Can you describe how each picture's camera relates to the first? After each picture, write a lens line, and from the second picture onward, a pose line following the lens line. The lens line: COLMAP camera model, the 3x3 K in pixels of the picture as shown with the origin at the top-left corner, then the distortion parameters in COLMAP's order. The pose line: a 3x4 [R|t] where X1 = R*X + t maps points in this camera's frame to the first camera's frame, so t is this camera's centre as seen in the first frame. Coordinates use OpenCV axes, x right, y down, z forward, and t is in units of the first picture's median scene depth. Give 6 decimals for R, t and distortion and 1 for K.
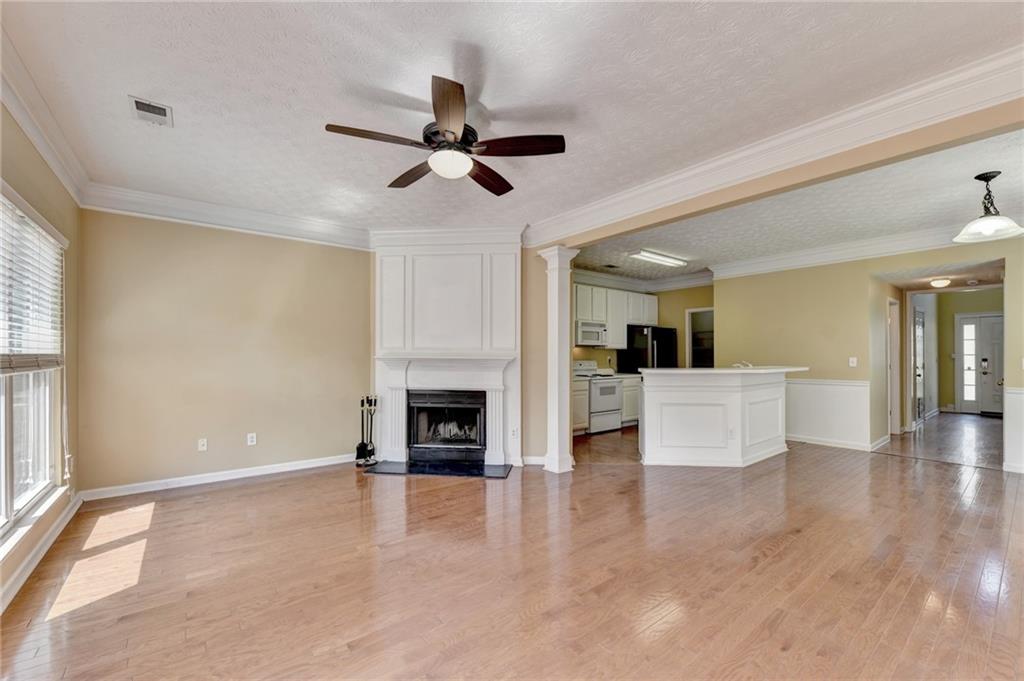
lens RADIAL K [[413.8, 0, 520.3], [0, 413.8, 349.8], [0, 0, 1]] dist [-0.010086, 0.000270]
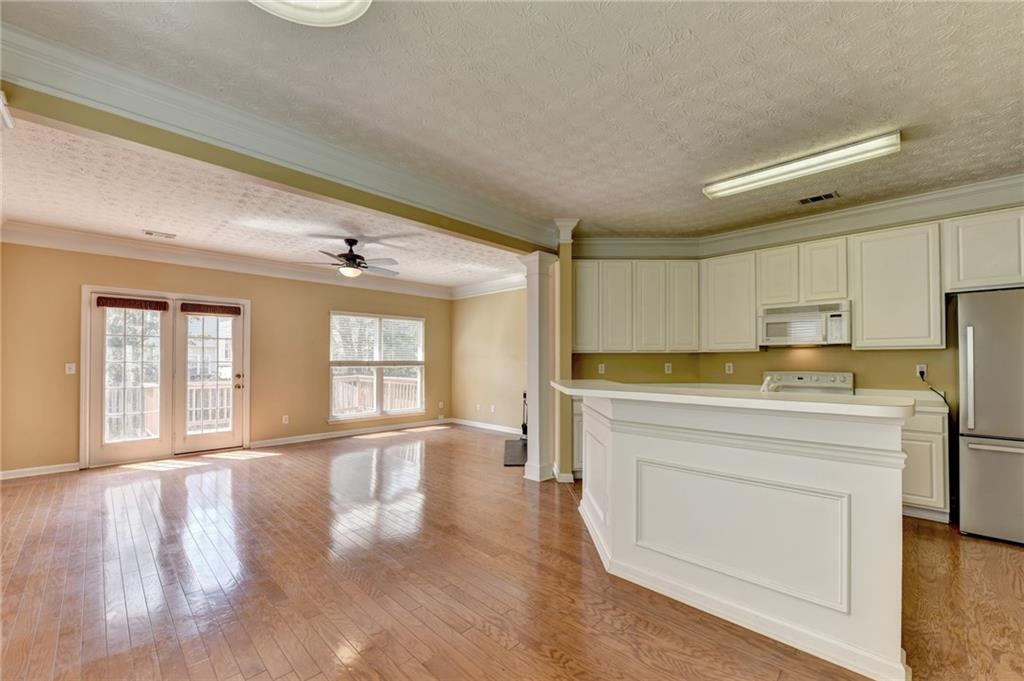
lens RADIAL K [[413.8, 0, 521.8], [0, 413.8, 355.5], [0, 0, 1]] dist [-0.010086, 0.000270]
pose [[0.132368, -0.014133, -0.991100, 1.011355], [0.011628, 0.999852, -0.012704, 0.009403], [0.991132, -0.009843, 0.132512, 0.783598]]
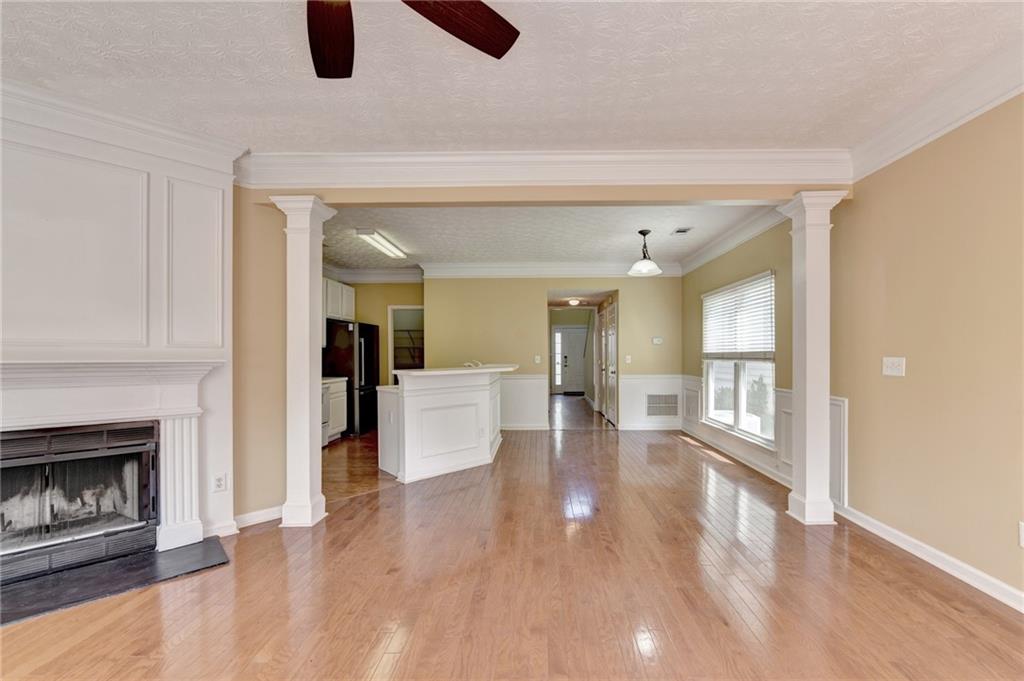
lens RADIAL K [[413.8, 0, 532.2], [0, 413.8, 352.4], [0, 0, 1]] dist [-0.010086, 0.000270]
pose [[0.633802, -0.000095, 0.773495, -0.188887], [-0.005466, 0.999974, 0.004602, 0.002575], [-0.773476, -0.007145, 0.633786, 0.253629]]
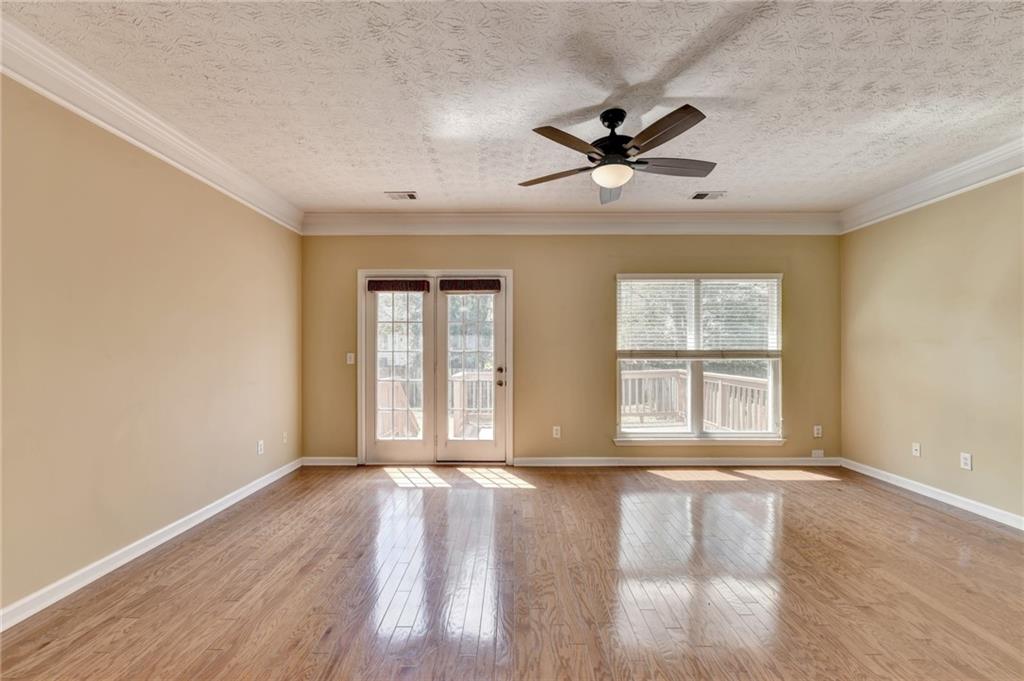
lens RADIAL K [[413.8, 0, 507.6], [0, 413.8, 349.1], [0, 0, 1]] dist [-0.010086, 0.000270]
pose [[-0.629809, -0.000448, -0.776750, 0.418596], [0.009434, 0.999922, -0.008226, 0.005950], [0.776693, -0.012508, -0.629755, 0.720181]]
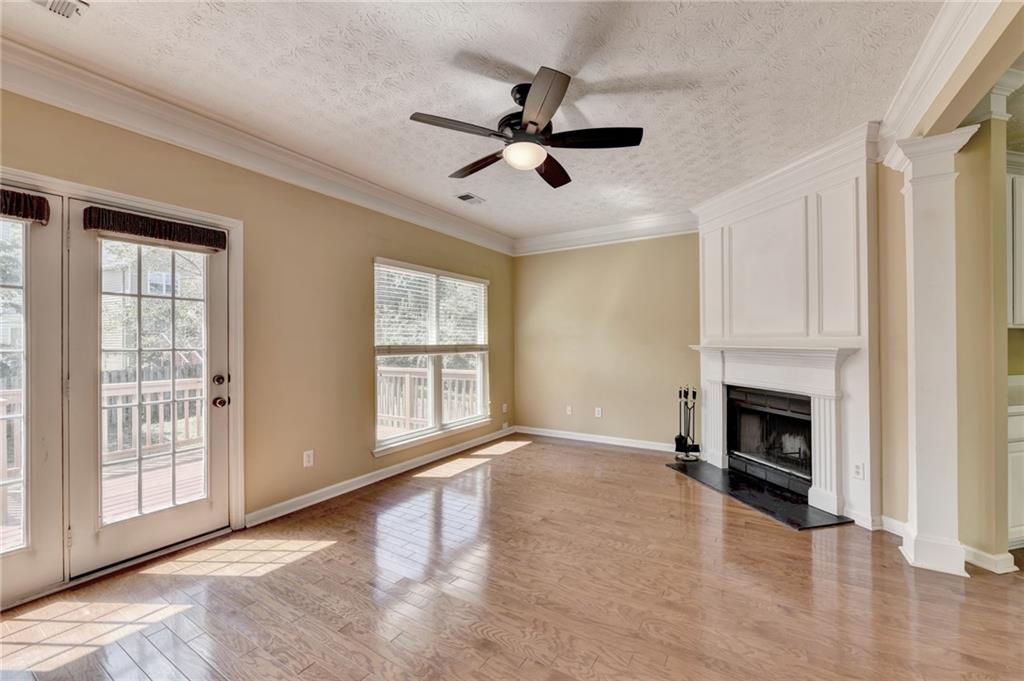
lens RADIAL K [[413.8, 0, 520.1], [0, 413.8, 340.8], [0, 0, 1]] dist [-0.010086, 0.000270]
pose [[0.345601, -0.007943, -0.938348, 0.380368], [0.018197, 0.999833, -0.001761, 0.000211], [0.938205, -0.016466, 0.345688, 0.313443]]
